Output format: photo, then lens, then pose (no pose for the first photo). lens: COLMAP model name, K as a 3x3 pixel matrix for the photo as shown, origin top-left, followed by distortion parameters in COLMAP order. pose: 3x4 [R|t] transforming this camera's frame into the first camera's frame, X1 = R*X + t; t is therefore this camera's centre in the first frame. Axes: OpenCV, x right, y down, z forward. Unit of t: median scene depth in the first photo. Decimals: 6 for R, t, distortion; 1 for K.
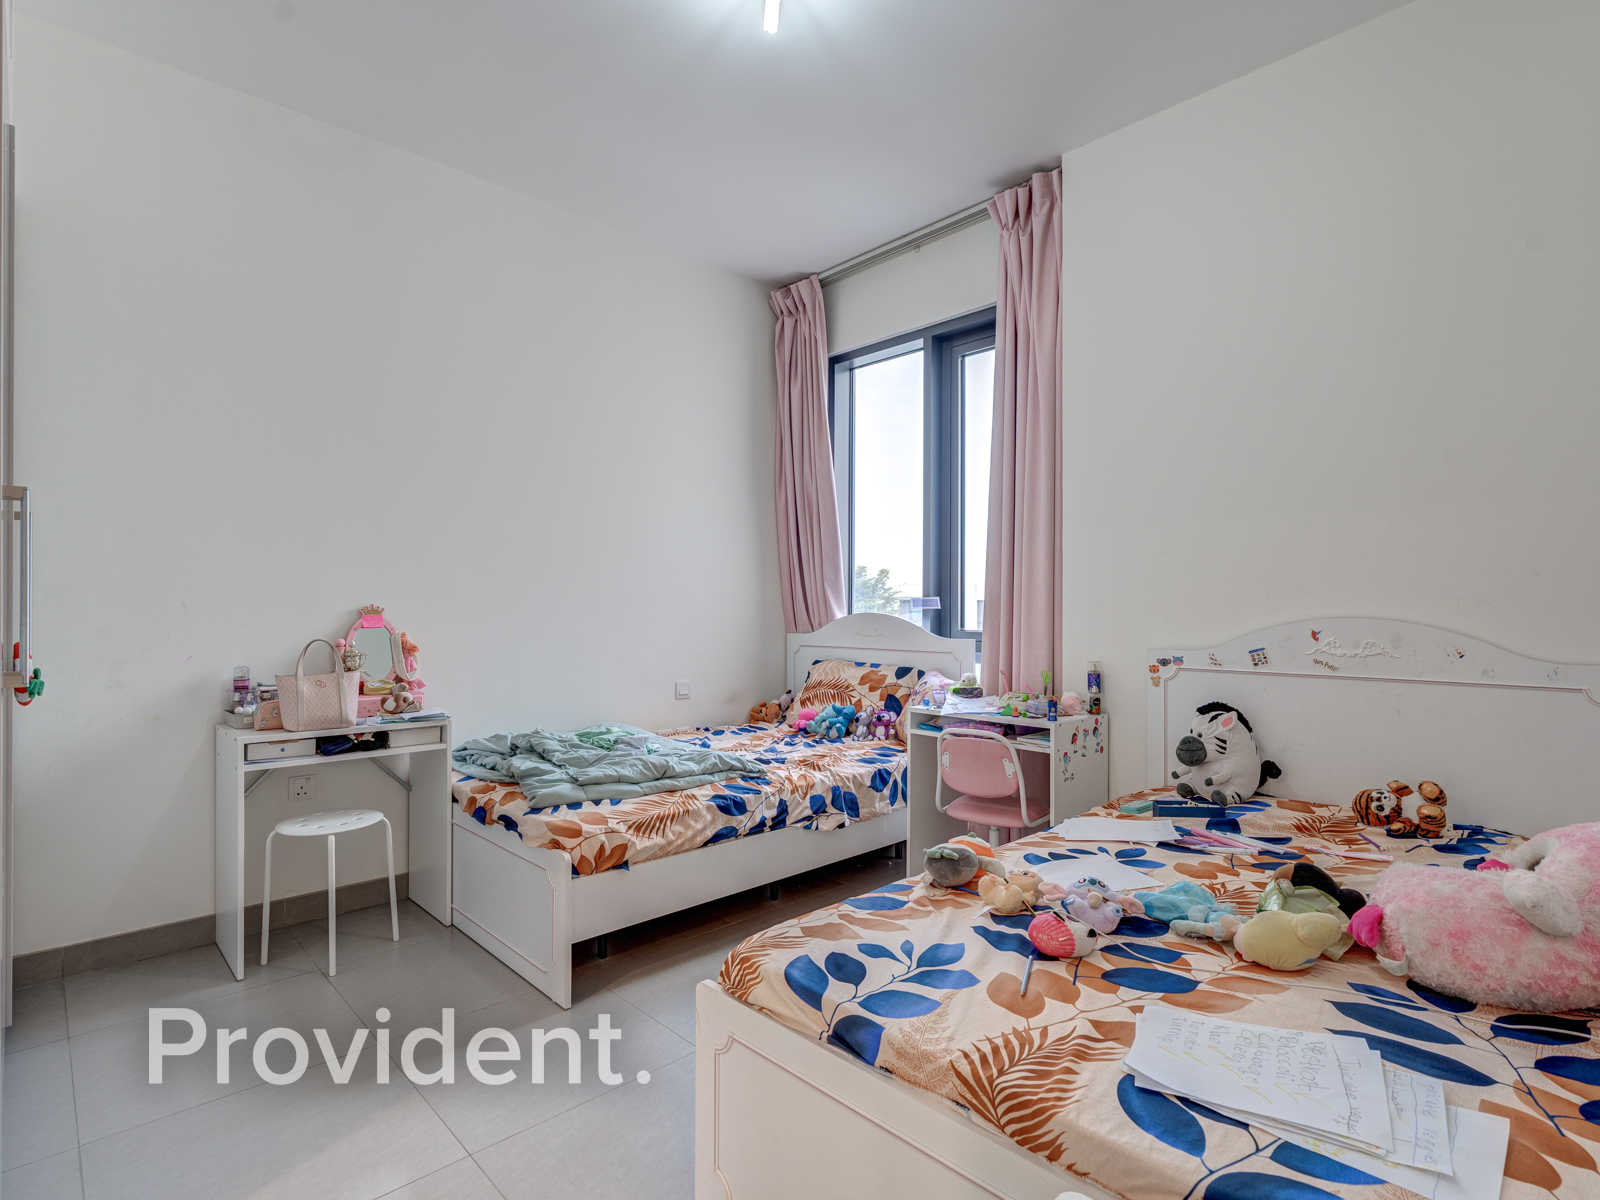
lens RADIAL K [[817.5, 0, 800.0], [0, 817.5, 600.0], [0, 0, 1]] dist [0.000757, -0.000888]
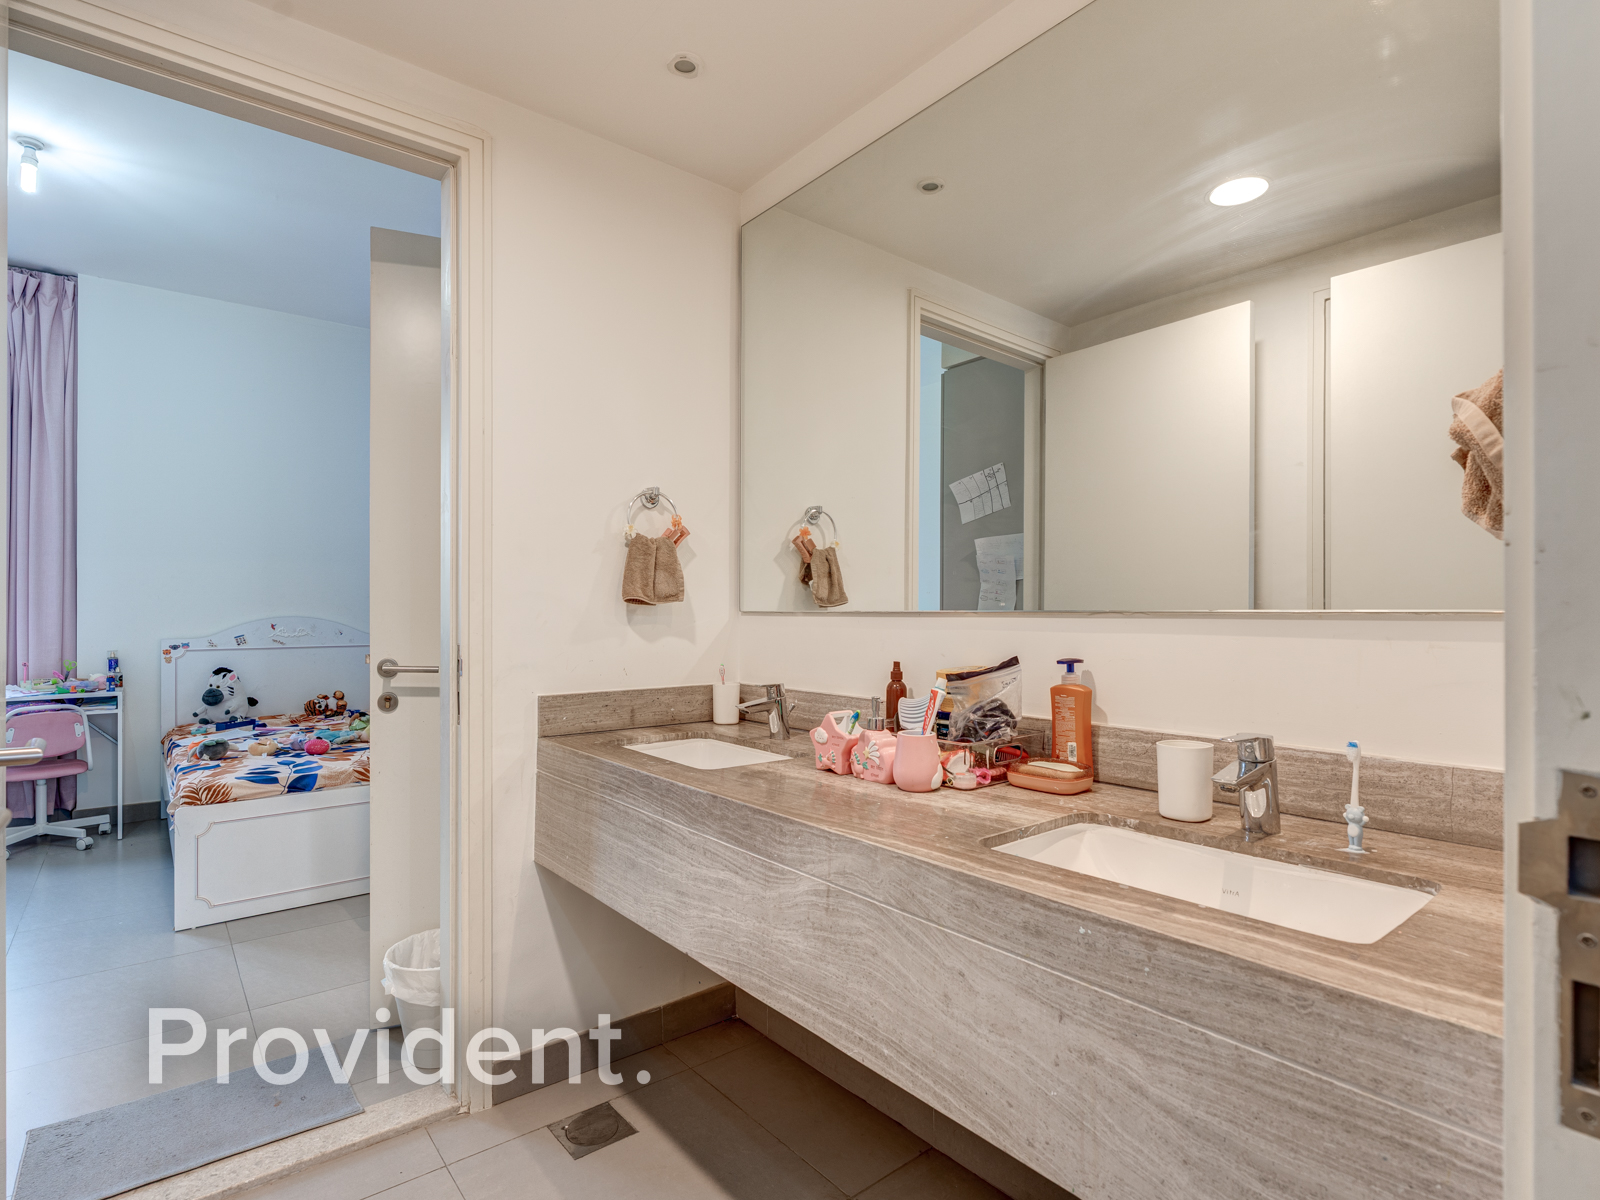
lens RADIAL K [[817.5, 0, 800.0], [0, 817.5, 600.0], [0, 0, 1]] dist [0.000757, -0.000888]
pose [[0.078429, 0.010621, 0.996863, -1.099311], [-0.003007, 0.999941, -0.010417, -0.001739], [-0.996915, -0.002180, 0.078456, -0.338578]]
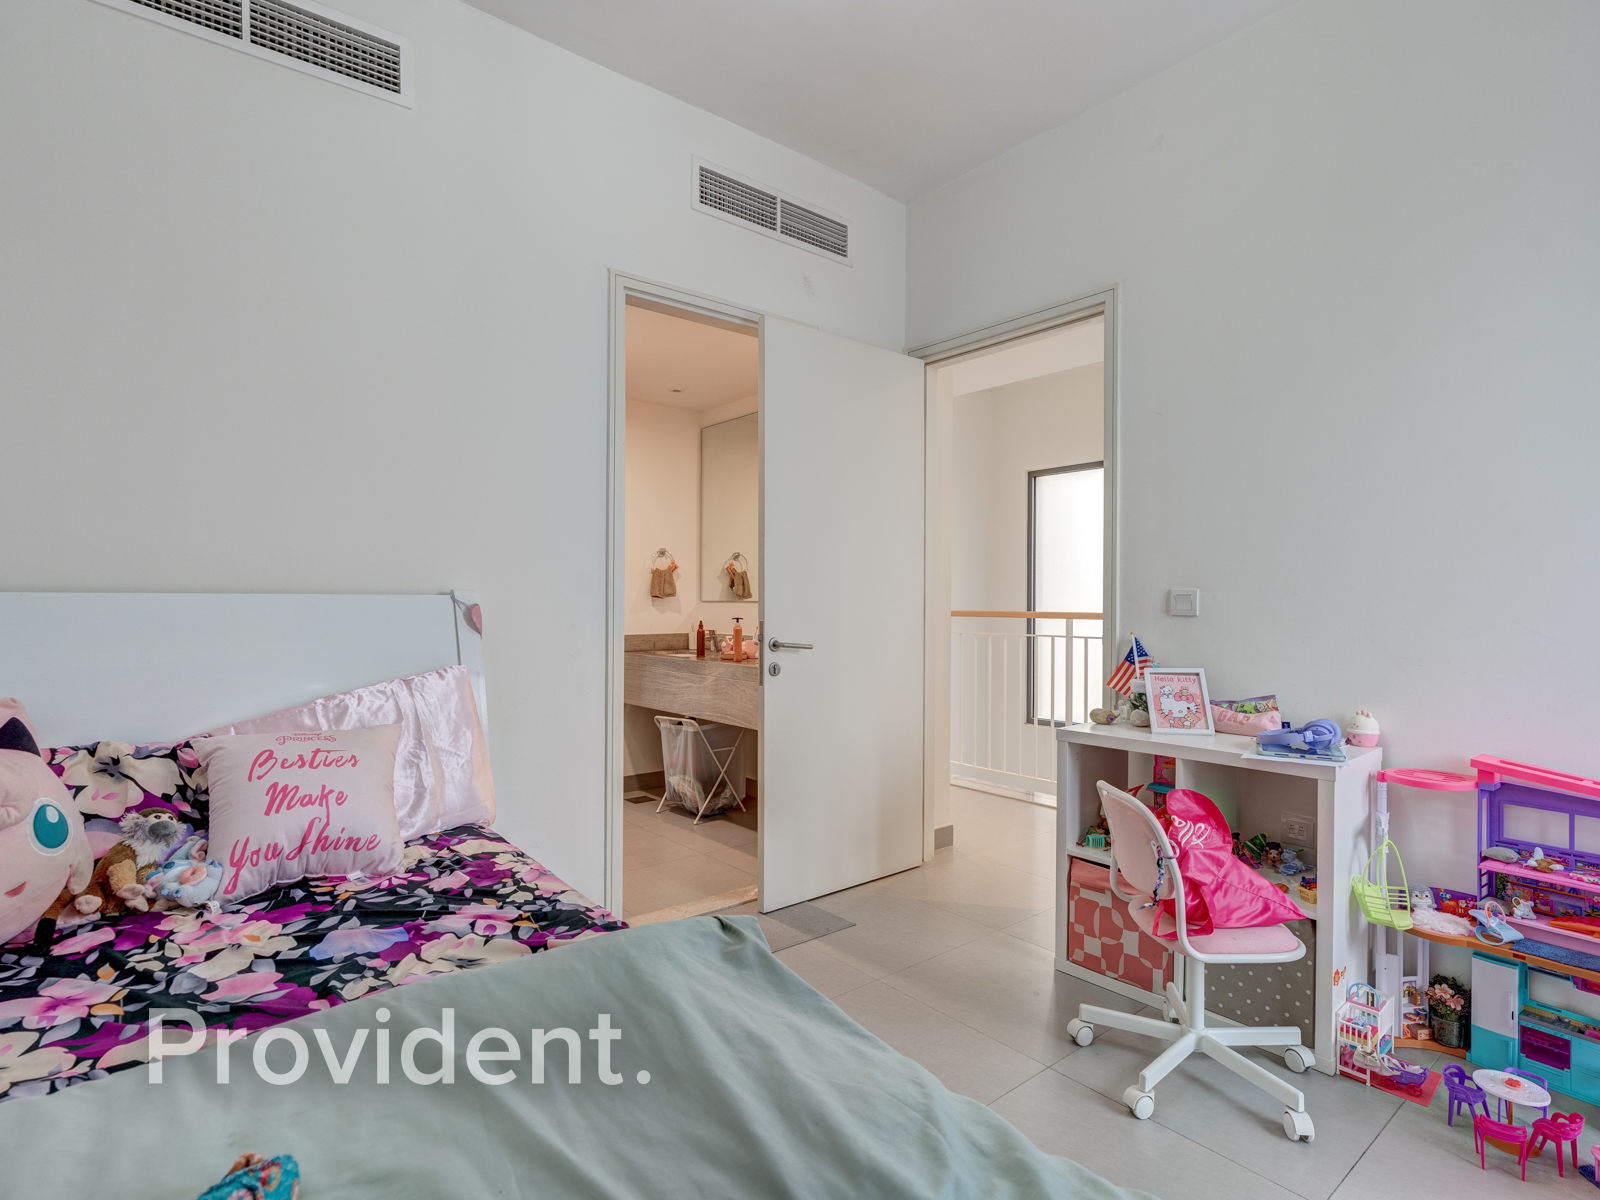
lens RADIAL K [[817.5, 0, 800.0], [0, 817.5, 600.0], [0, 0, 1]] dist [0.000757, -0.000888]
pose [[0.071593, -0.004085, 0.997426, -4.252795], [-0.006068, 0.999971, 0.004531, -0.028432], [-0.997415, -0.006377, 0.071566, -1.057006]]
